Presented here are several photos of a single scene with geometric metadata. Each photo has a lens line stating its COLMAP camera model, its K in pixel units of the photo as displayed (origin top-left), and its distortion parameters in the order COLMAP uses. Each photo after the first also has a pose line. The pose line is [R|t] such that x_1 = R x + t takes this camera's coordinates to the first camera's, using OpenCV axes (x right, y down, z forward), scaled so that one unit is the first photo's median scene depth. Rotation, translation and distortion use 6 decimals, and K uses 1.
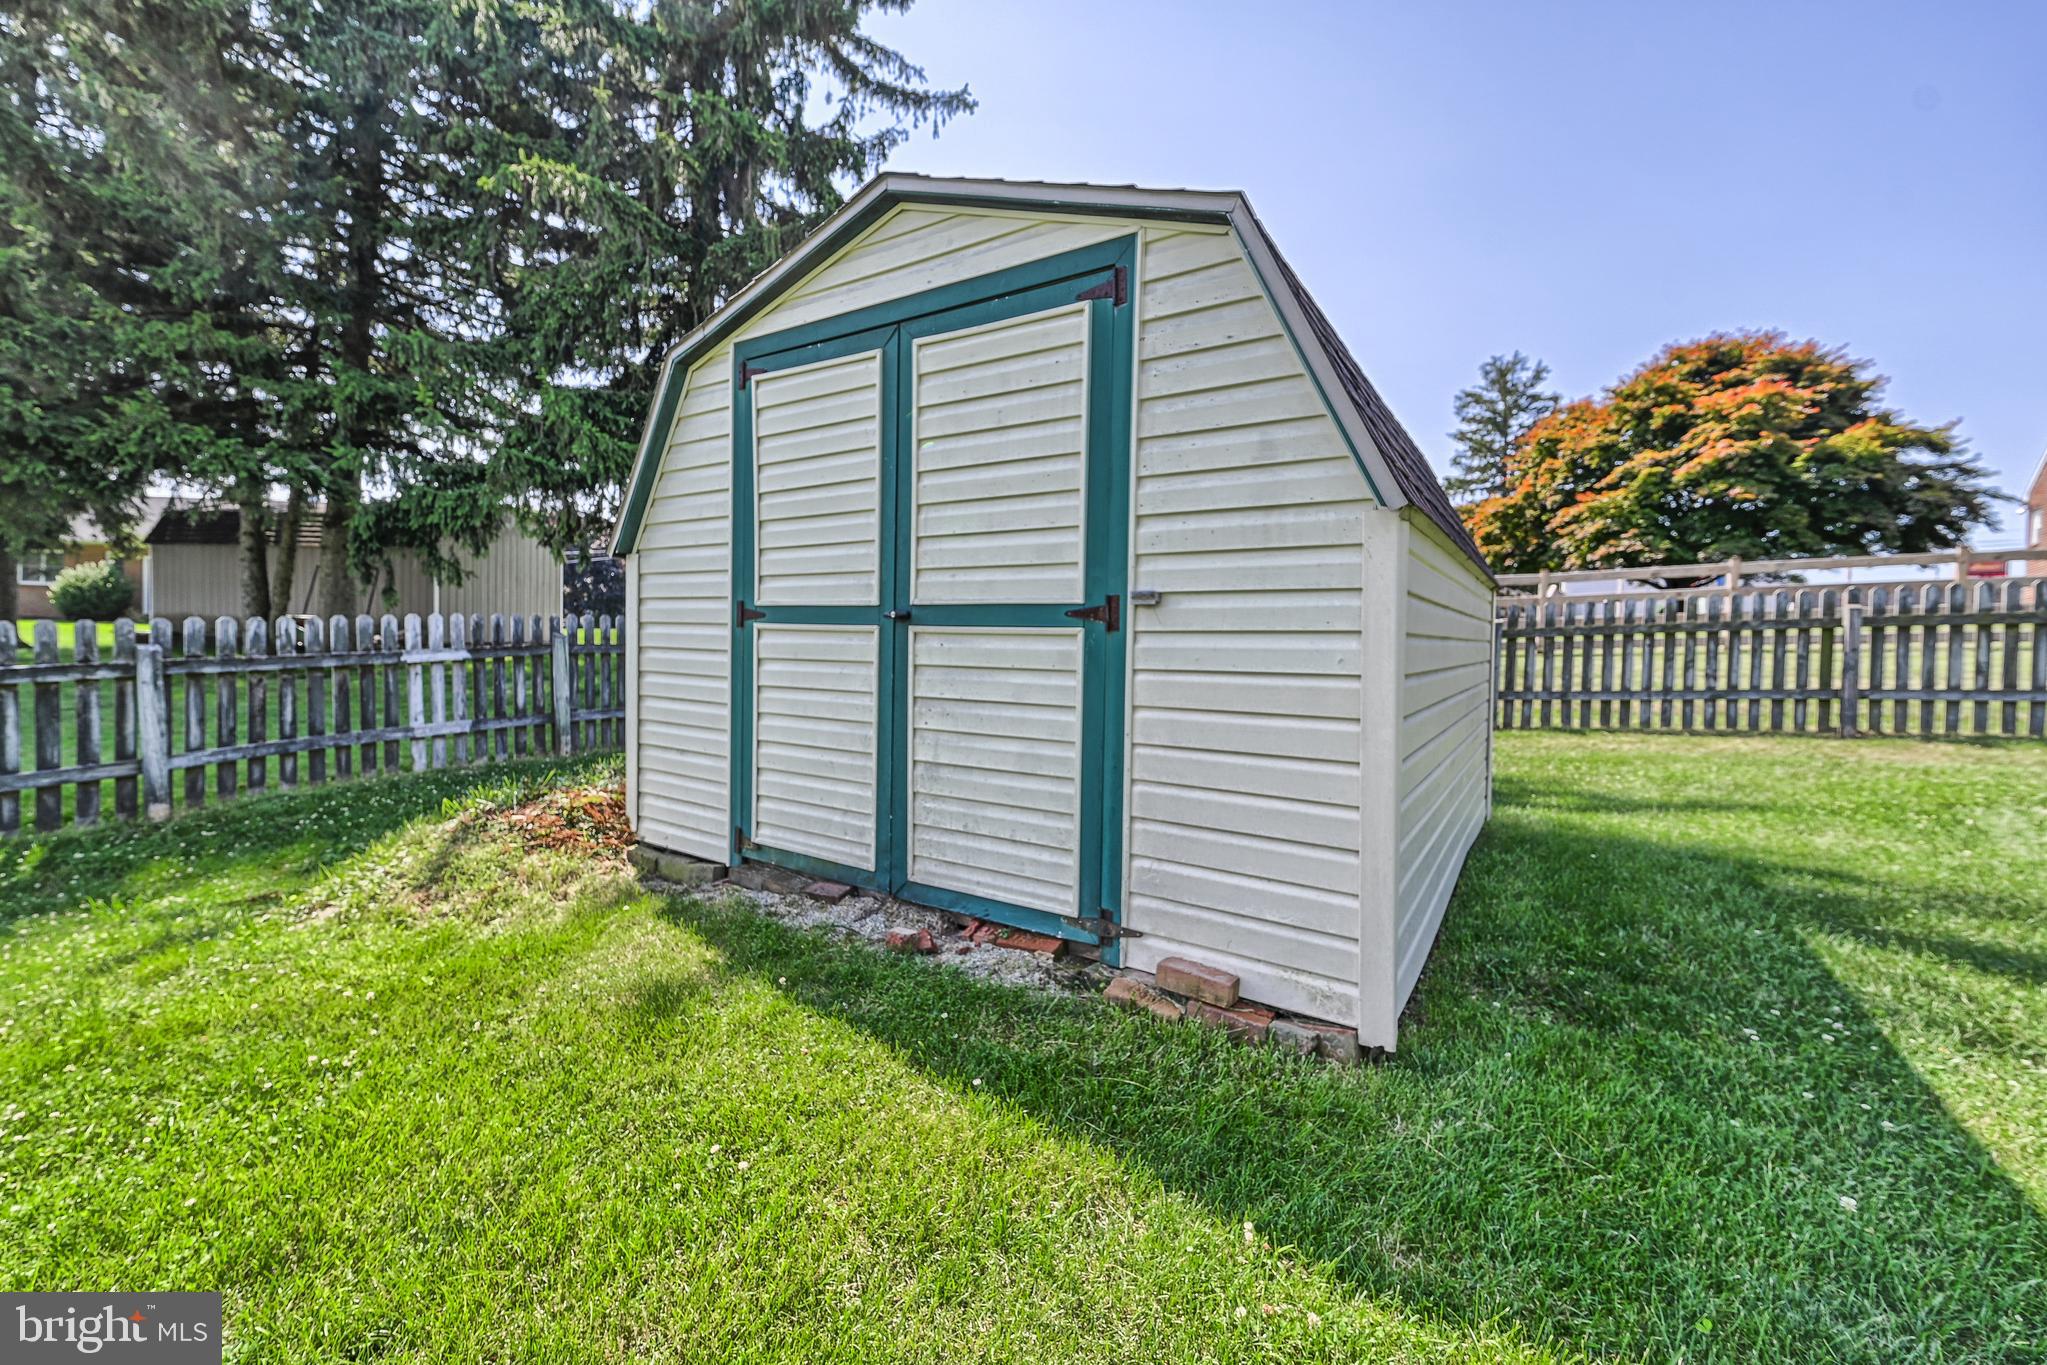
lens RADIAL K [[813.8, 0, 1034.3], [0, 813.8, 661.8], [0, 0, 1]] dist [0.021513, -0.000046]
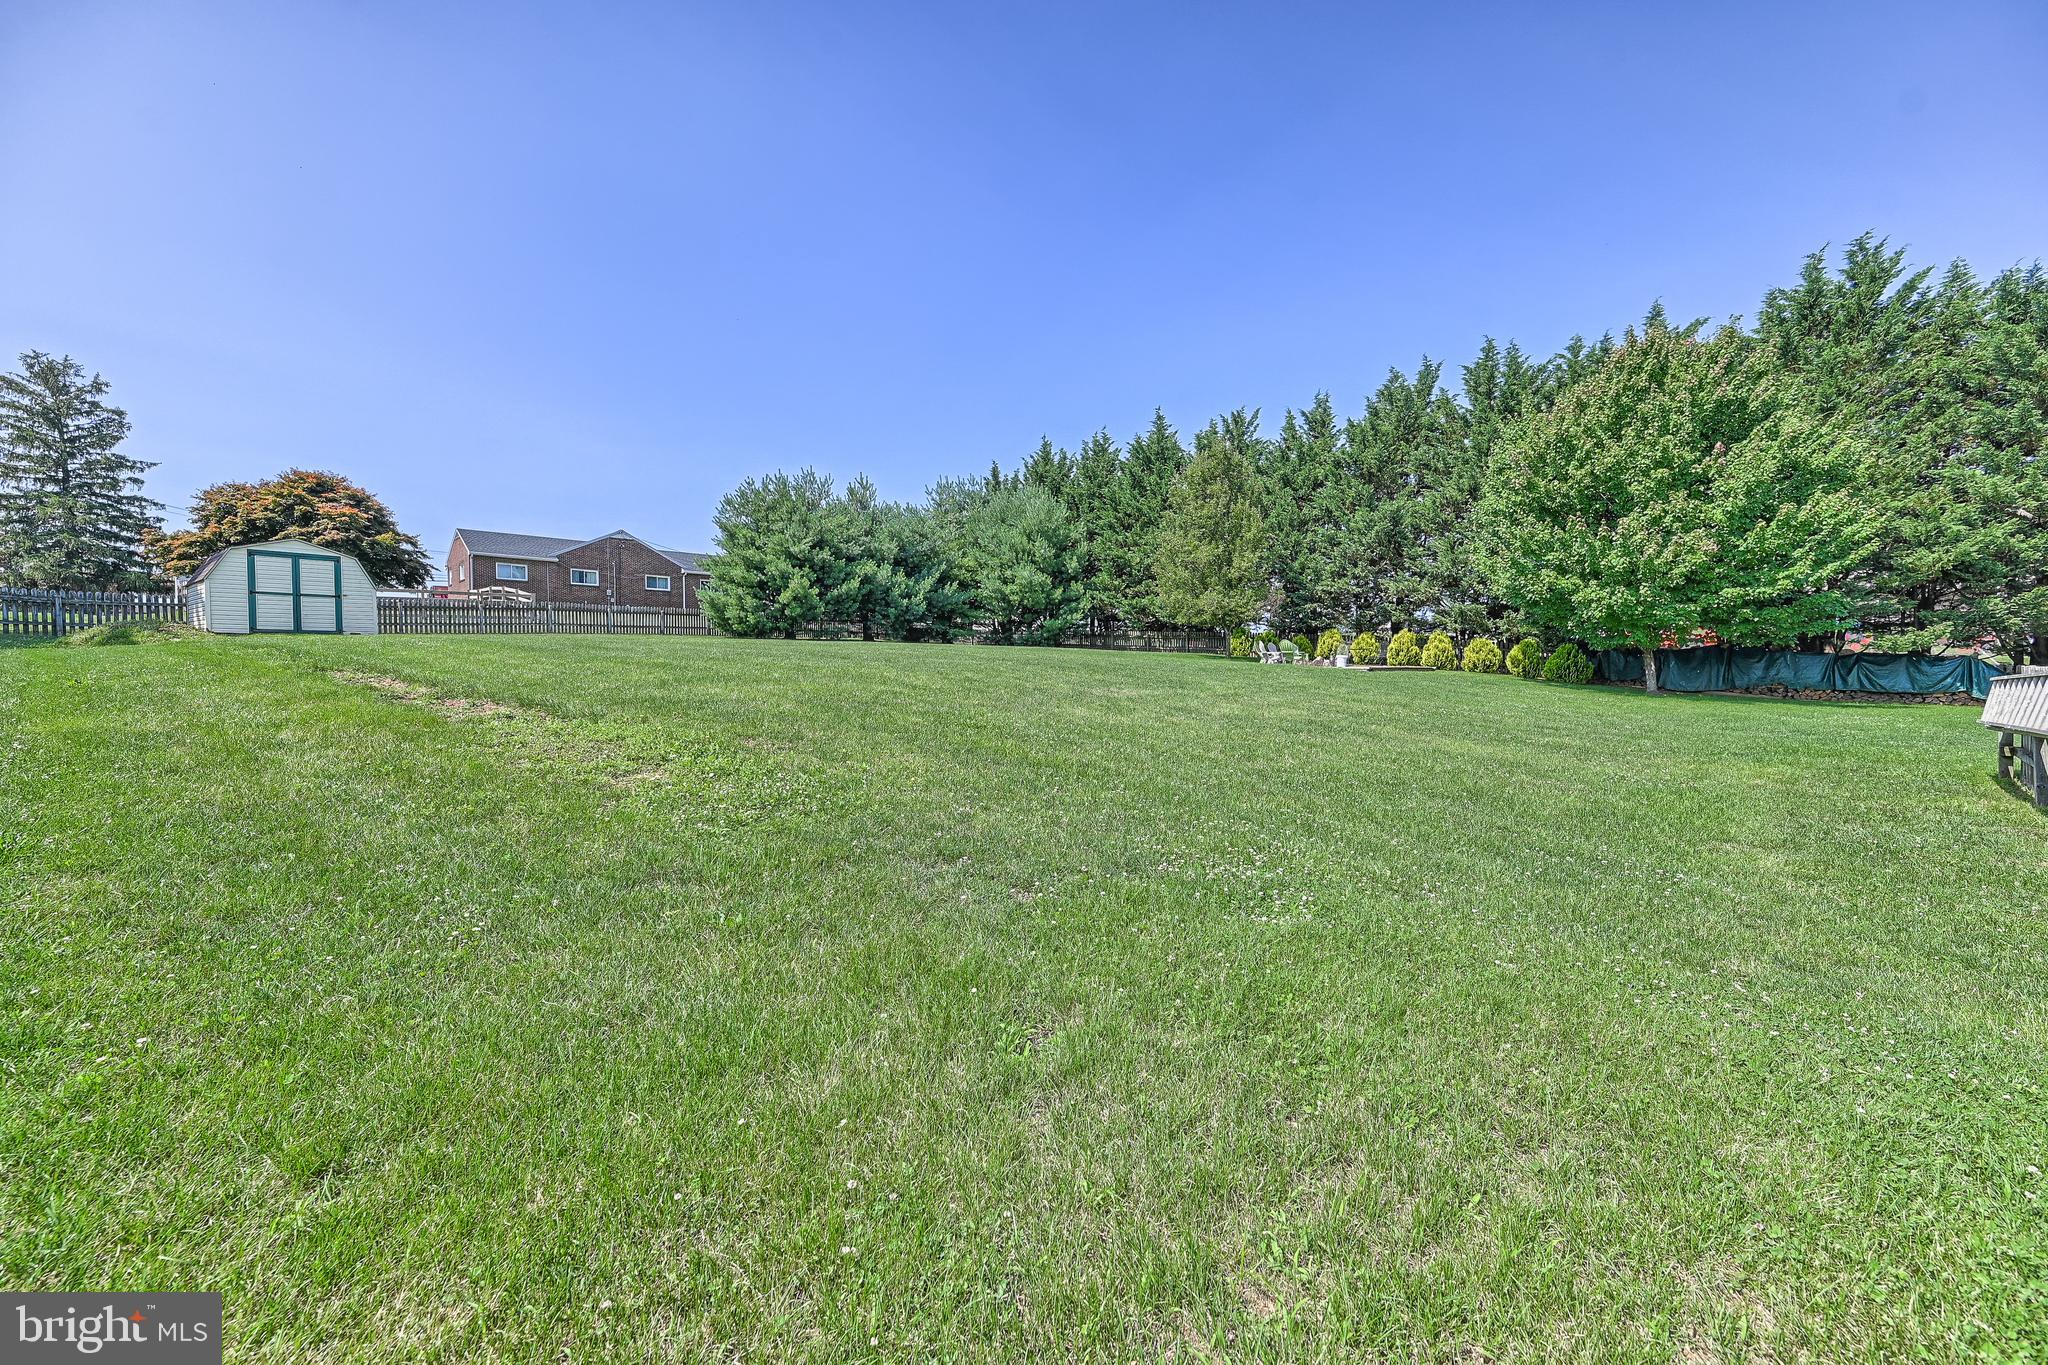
lens RADIAL K [[816.9, 0, 1022.1], [0, 816.9, 679.0], [0, 0, 1]] dist [0.021065, 0.000238]
pose [[0.117457, -0.038956, 0.992314, -1.135315], [0.028346, 0.998955, 0.035861, 0.102506], [-0.992673, 0.023916, 0.118438, -1.055050]]
